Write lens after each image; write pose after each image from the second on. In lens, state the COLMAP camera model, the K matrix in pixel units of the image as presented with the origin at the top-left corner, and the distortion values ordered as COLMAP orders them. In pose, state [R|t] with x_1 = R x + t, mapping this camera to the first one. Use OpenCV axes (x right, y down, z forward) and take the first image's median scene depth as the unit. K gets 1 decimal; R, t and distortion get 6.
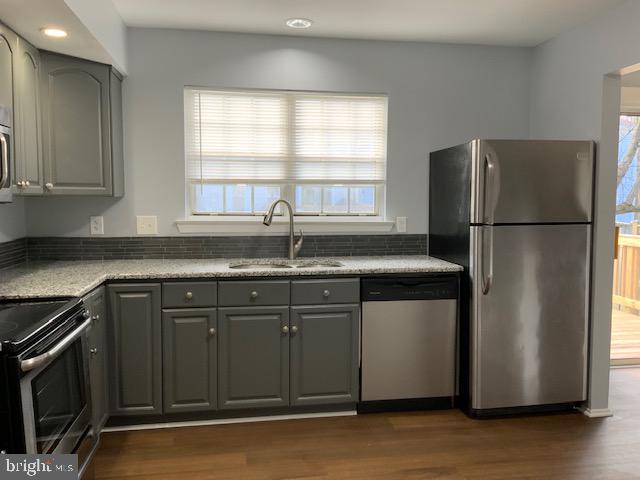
lens RADIAL K [[536.4, 0, 326.5], [0, 536.4, 238.7], [0, 0, 1]] dist [0.058542, -0.128341]
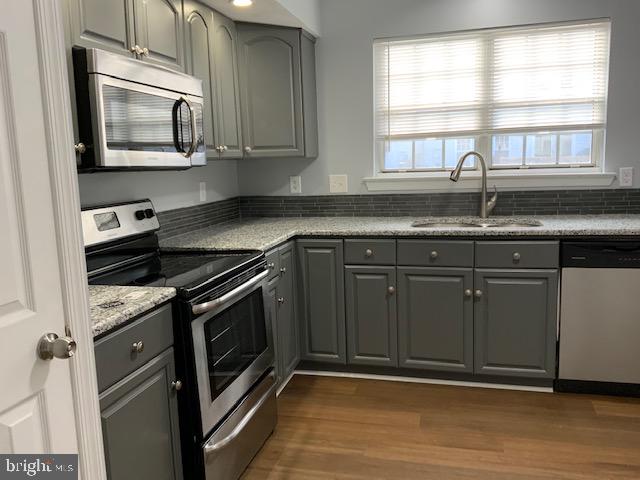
lens RADIAL K [[536.4, 0, 315.1], [0, 536.4, 244.6], [0, 0, 1]] dist [0.058542, -0.128341]
pose [[0.903022, 0.029253, -0.428598, 0.079127], [0.008743, 0.996221, 0.086415, 0.002098], [0.429506, -0.081782, 0.899353, 0.050237]]
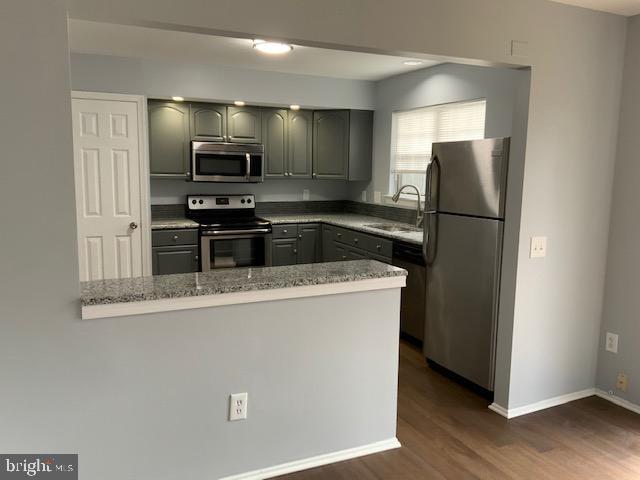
lens RADIAL K [[536.4, 0, 321.9], [0, 536.4, 239.6], [0, 0, 1]] dist [0.058542, -0.128341]
pose [[0.267701, 0.127541, -0.955023, 1.387613], [-0.089629, 0.990198, 0.107115, -0.066005], [0.959324, 0.056923, 0.276509, 0.415794]]
